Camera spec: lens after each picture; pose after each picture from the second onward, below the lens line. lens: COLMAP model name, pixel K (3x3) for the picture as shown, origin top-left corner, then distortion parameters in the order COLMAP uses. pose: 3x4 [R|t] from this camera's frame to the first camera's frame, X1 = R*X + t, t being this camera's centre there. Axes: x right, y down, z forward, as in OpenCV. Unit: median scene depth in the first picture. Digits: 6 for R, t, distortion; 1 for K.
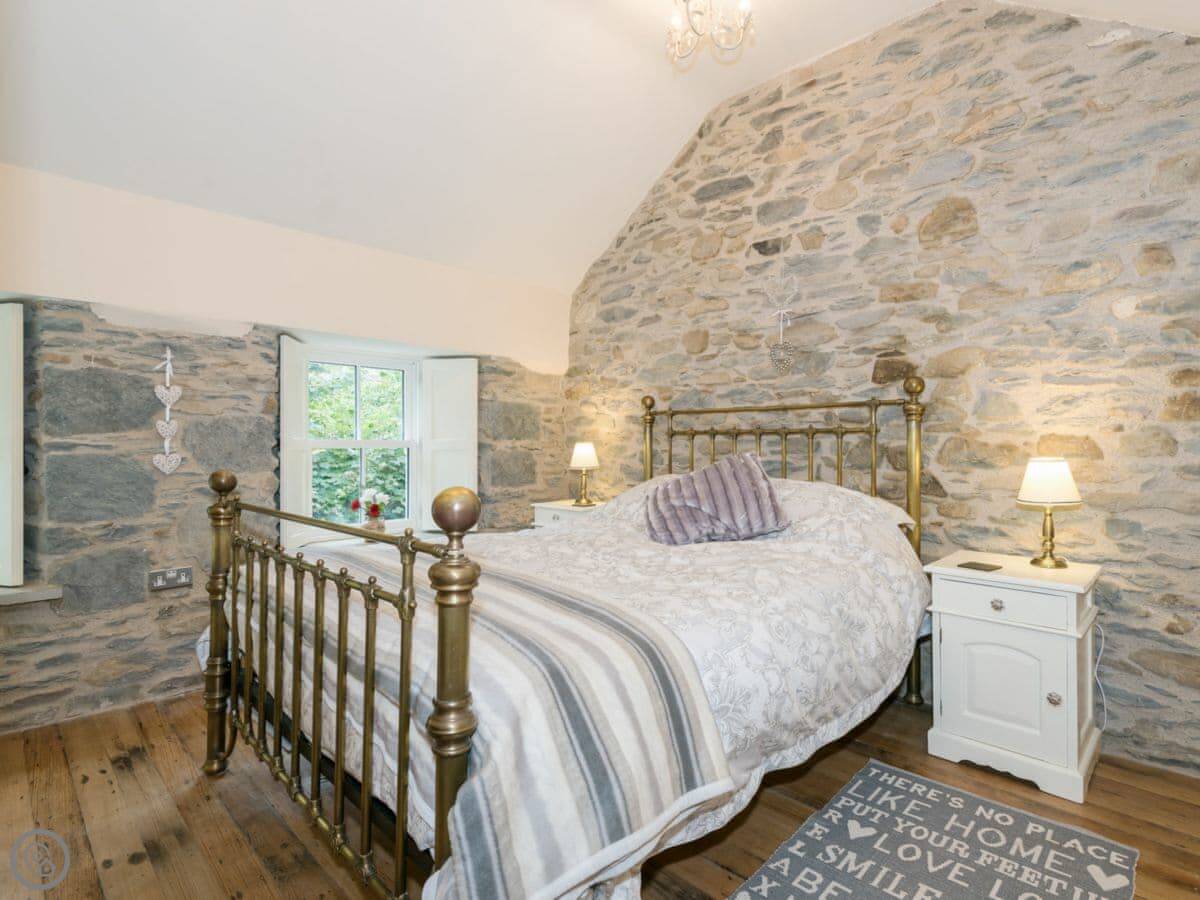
lens RADIAL K [[624.2, 0, 608.9], [0, 624.2, 448.1], [0, 0, 1]] dist [0.018423, -0.000657]
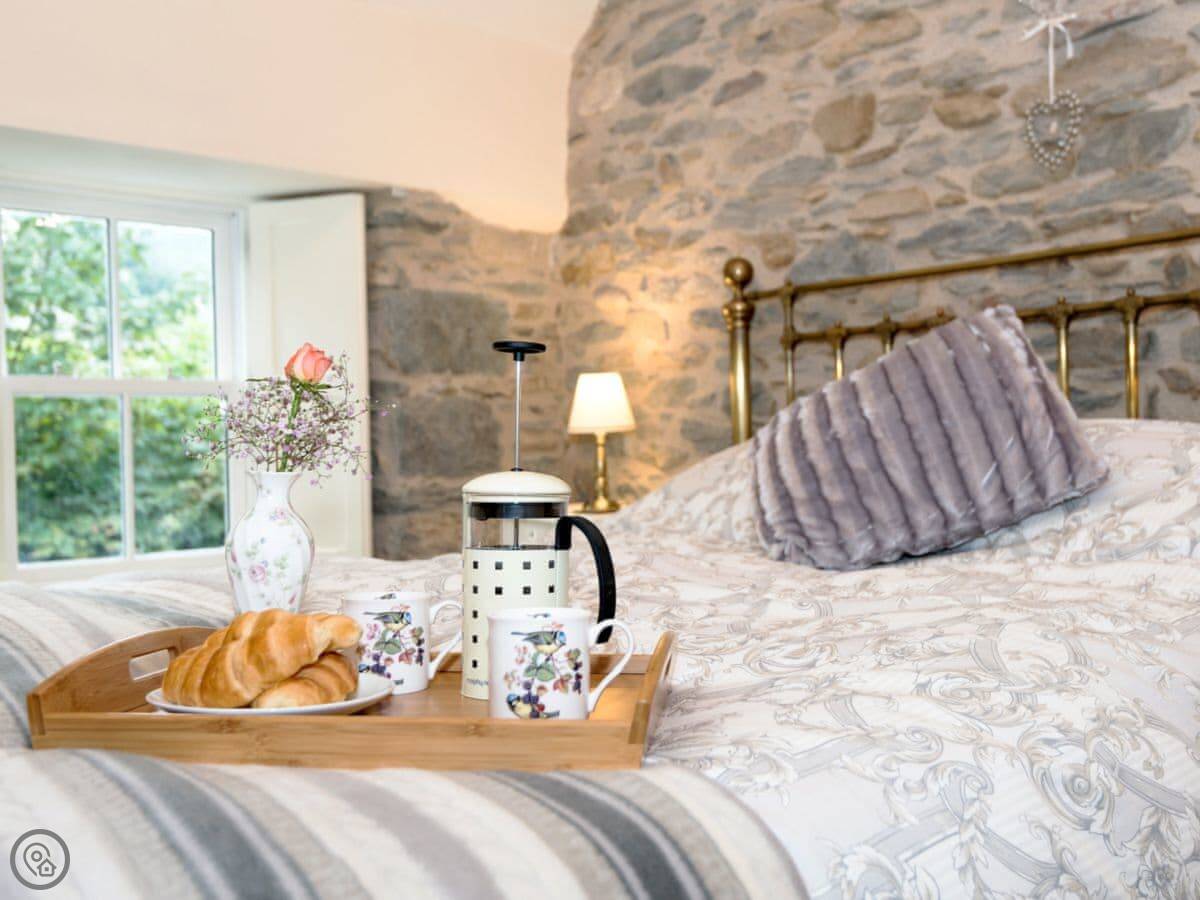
lens RADIAL K [[1199.2, 0, 591.1], [0, 1199.2, 448.8], [0, 0, 1]] dist [0.005848, -0.003646]
pose [[0.995690, -0.018585, -0.090865, 0.034354], [0.018977, 0.999814, 0.003448, 0.045613], [0.090784, -0.005157, 0.995857, 0.153256]]
